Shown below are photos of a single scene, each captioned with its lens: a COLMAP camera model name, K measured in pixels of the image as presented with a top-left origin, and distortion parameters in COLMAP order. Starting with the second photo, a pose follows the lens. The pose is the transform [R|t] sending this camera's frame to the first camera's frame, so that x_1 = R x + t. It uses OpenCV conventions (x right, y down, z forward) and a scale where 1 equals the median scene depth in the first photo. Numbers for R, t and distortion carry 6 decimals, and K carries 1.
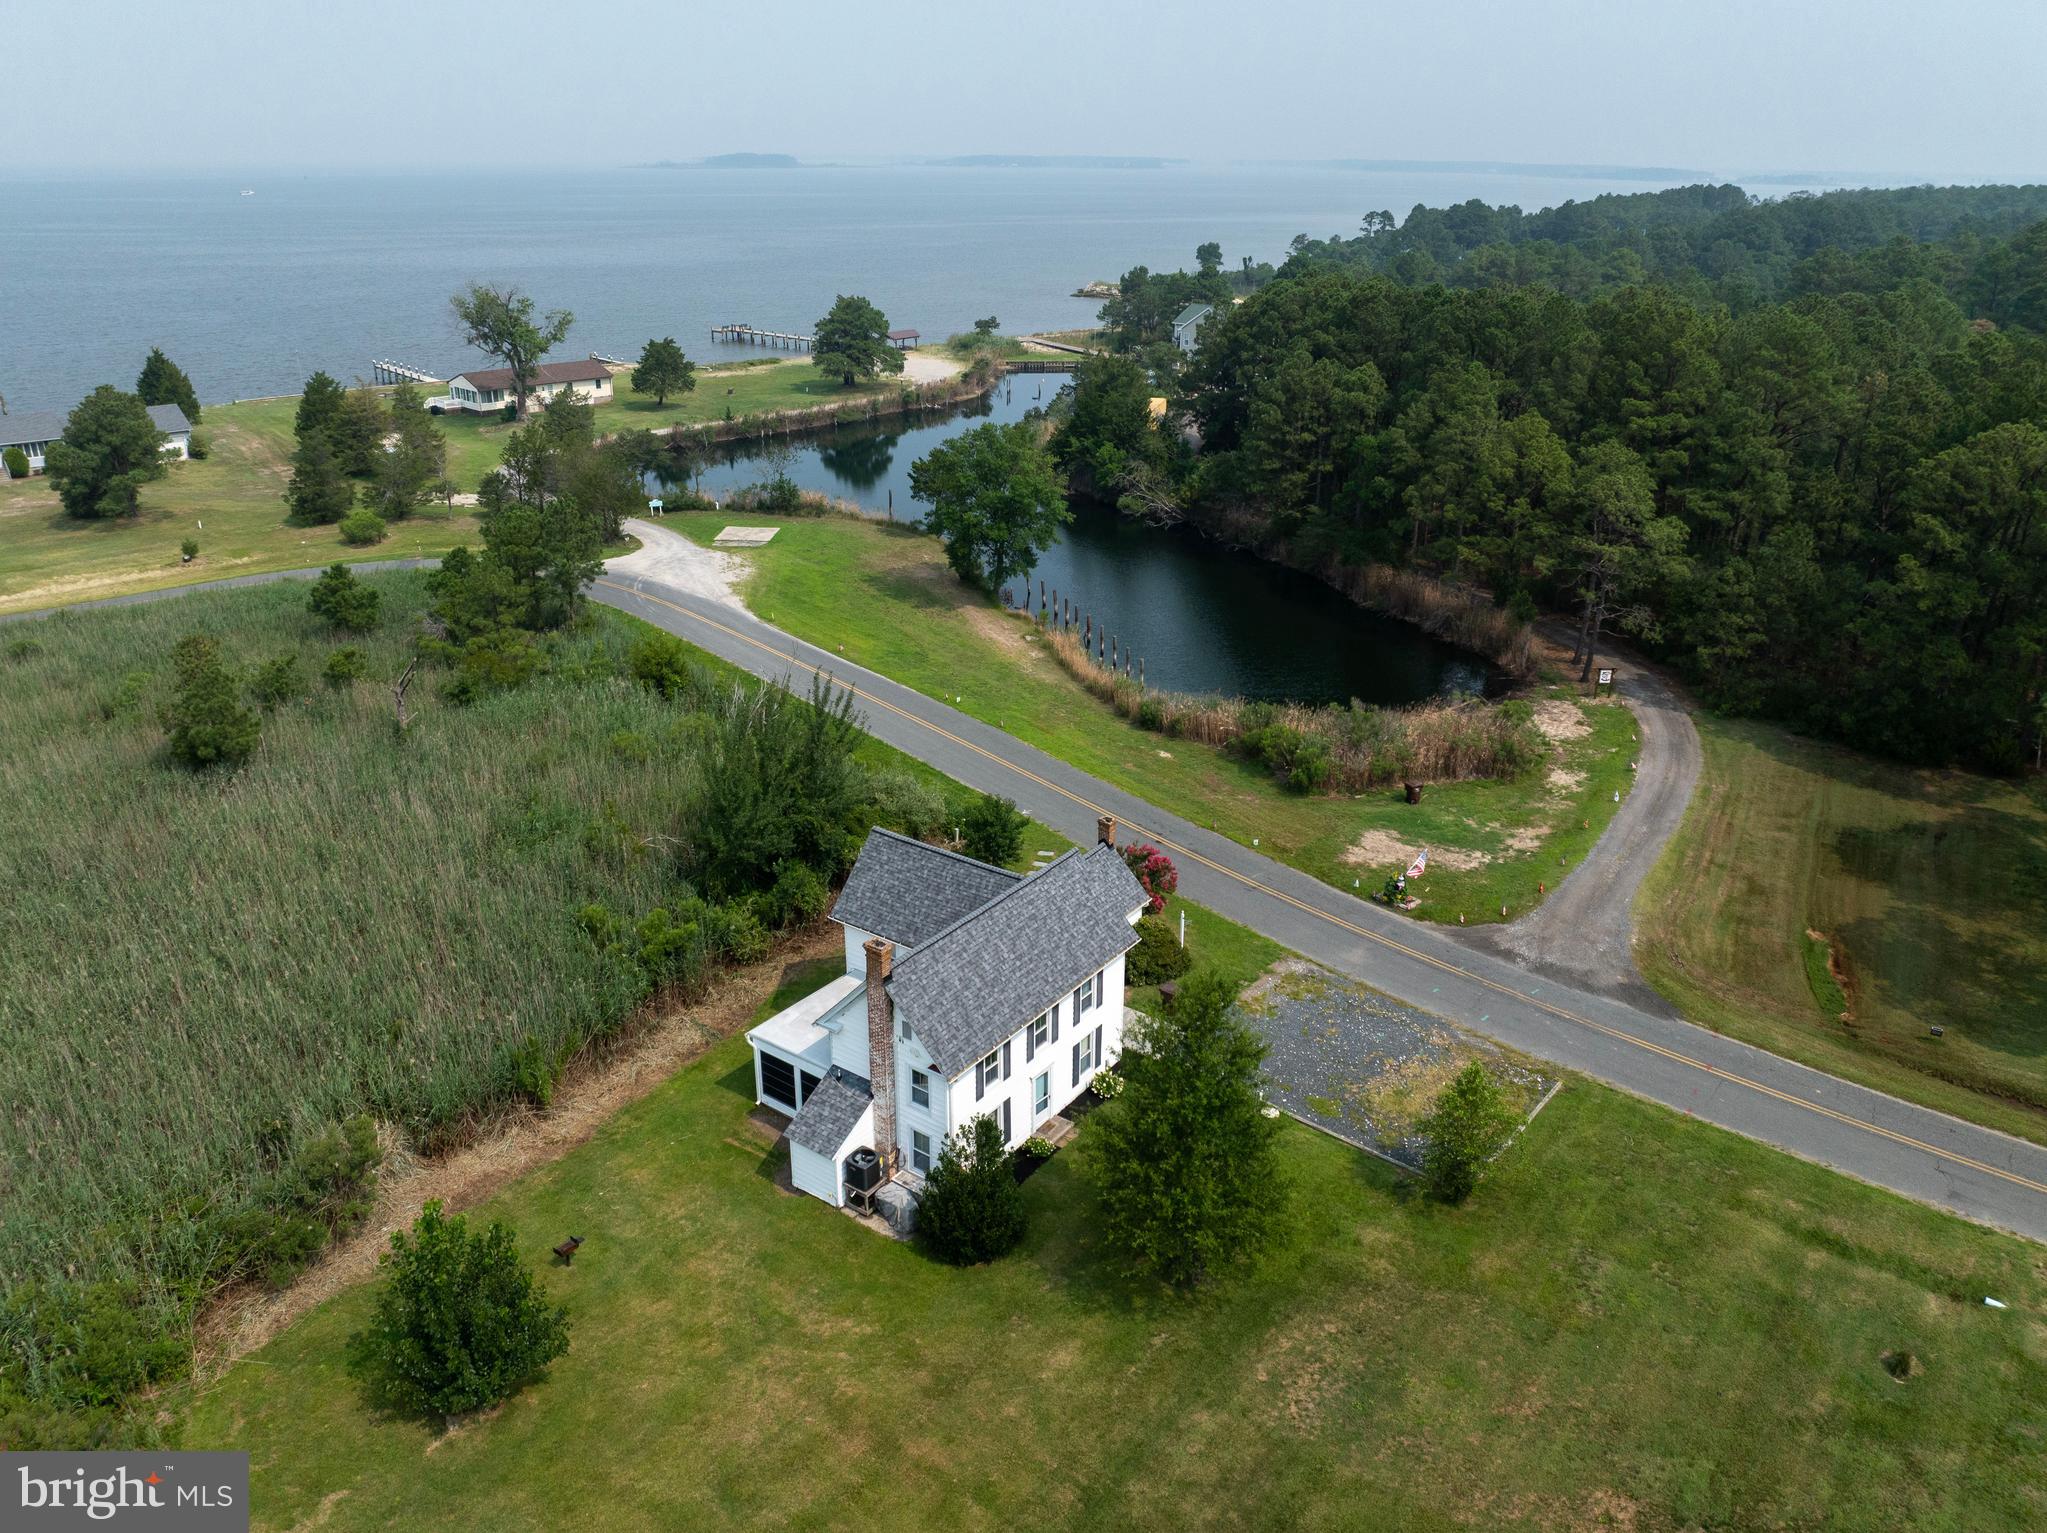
lens RADIAL K [[1461.4, 0, 1023.5], [0, 1461.4, 766.5], [0, 0, 1]] dist [-0.038194, 0.000292]
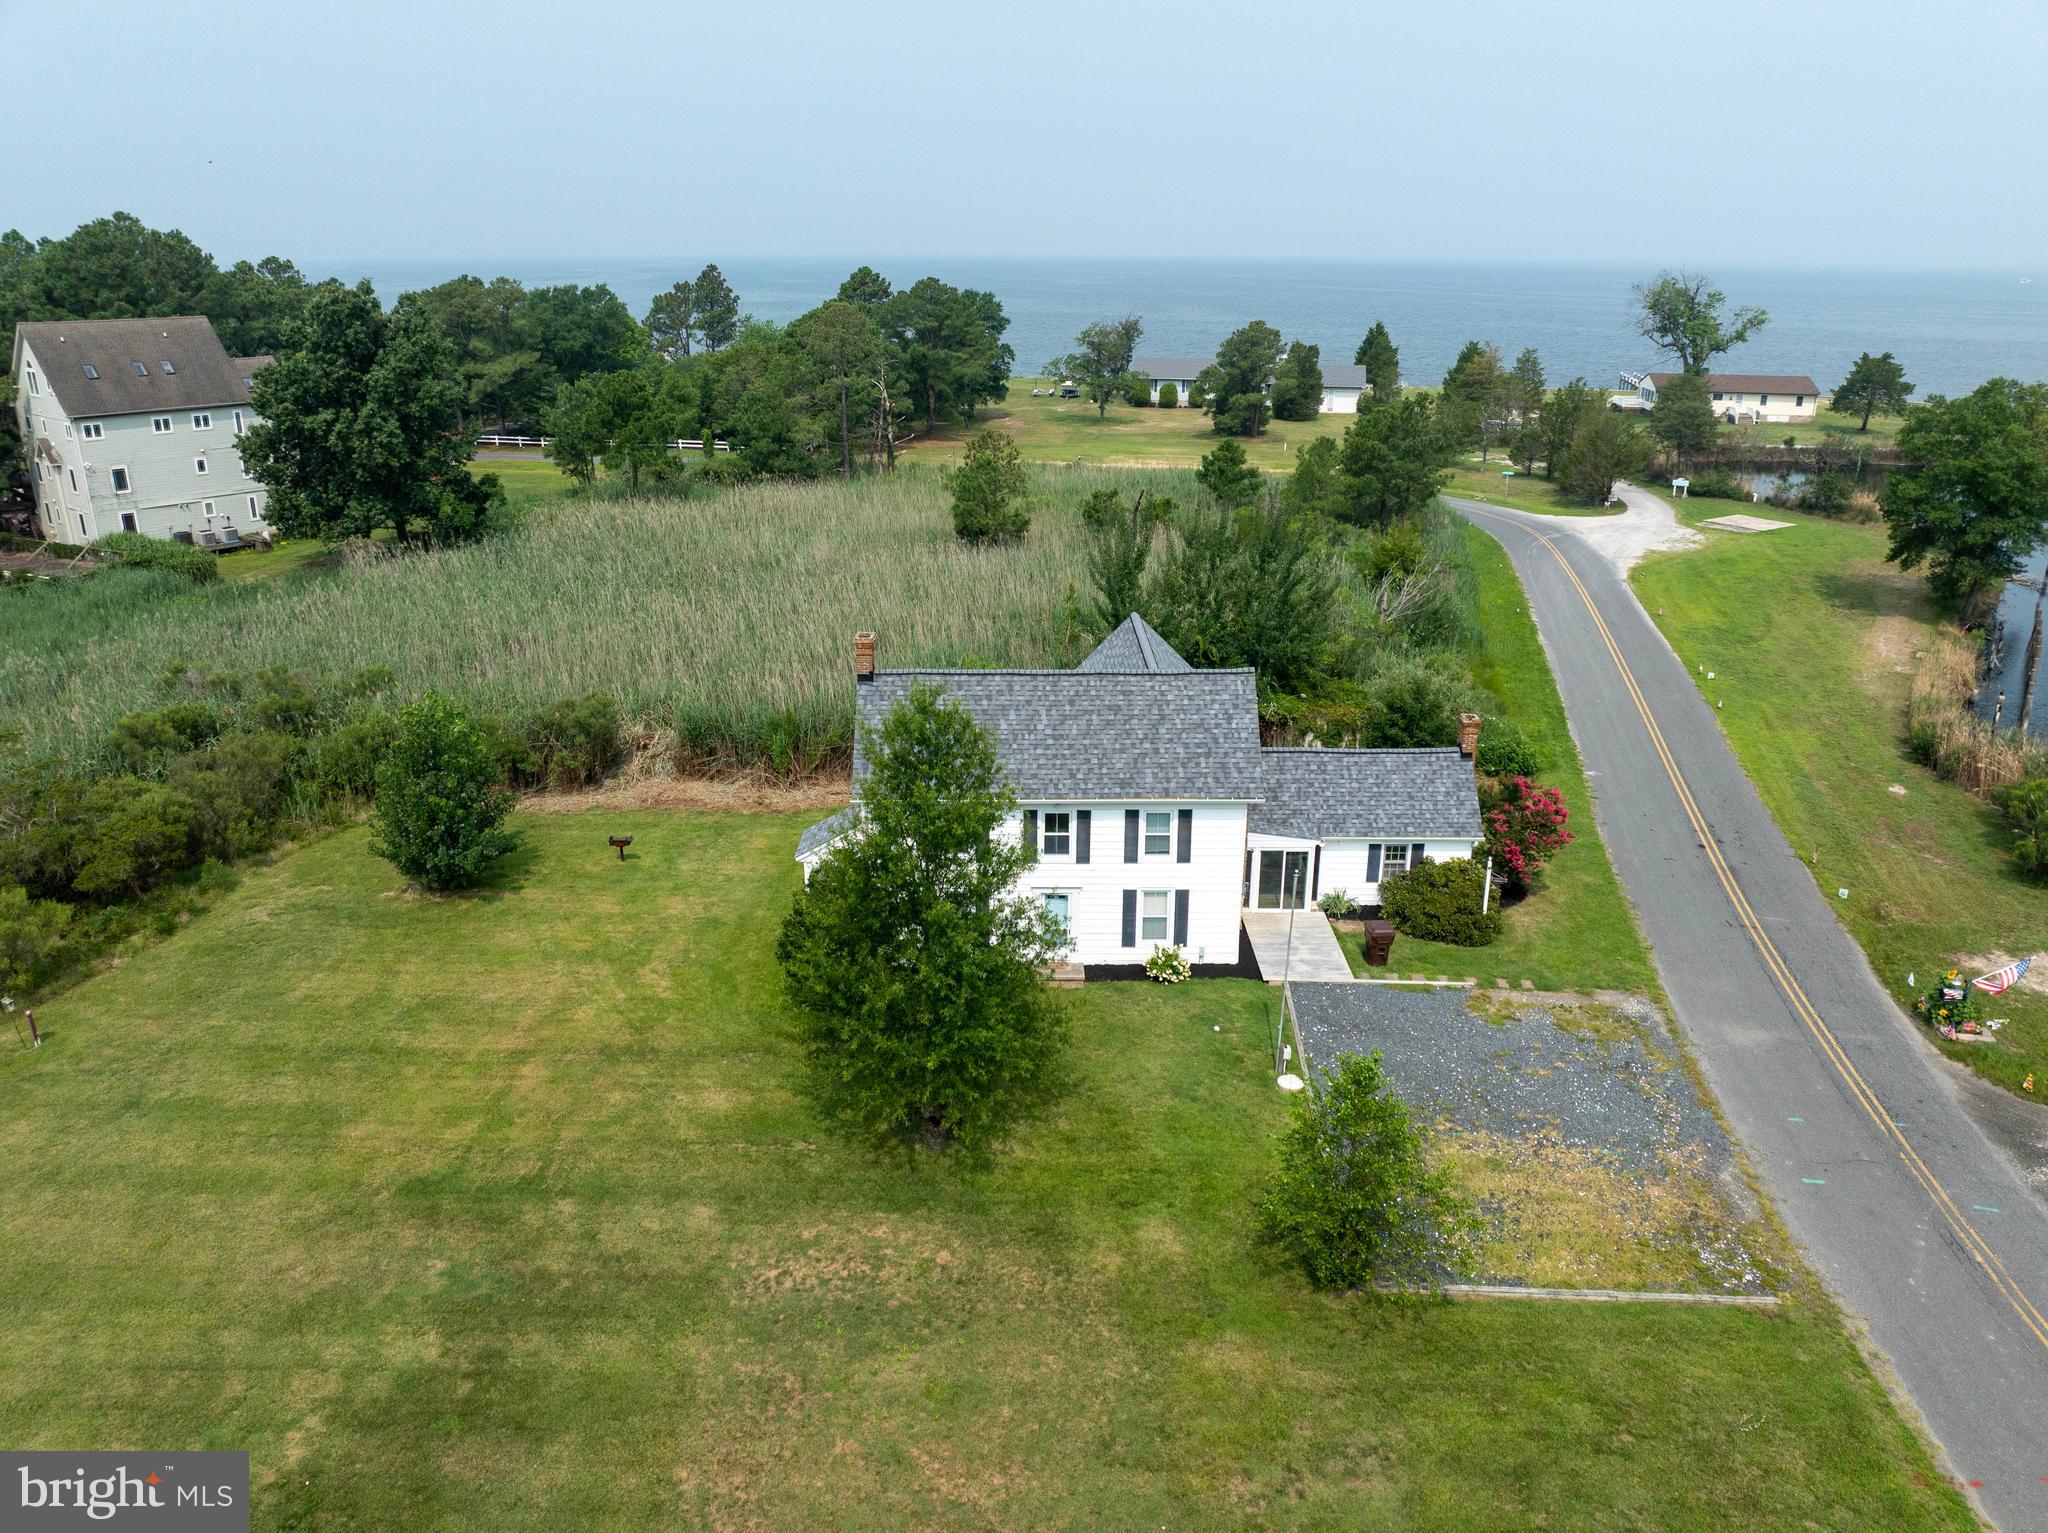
lens RADIAL K [[1440.7, 0, 1028.5], [0, 1440.7, 764.2], [0, 0, 1]] dist [-0.053405, 0.025351]
pose [[0.592969, 0.264570, -0.760520, 0.318066], [-0.309324, 0.946856, 0.088216, 0.042266], [0.743443, 0.182938, 0.643294, 0.252143]]
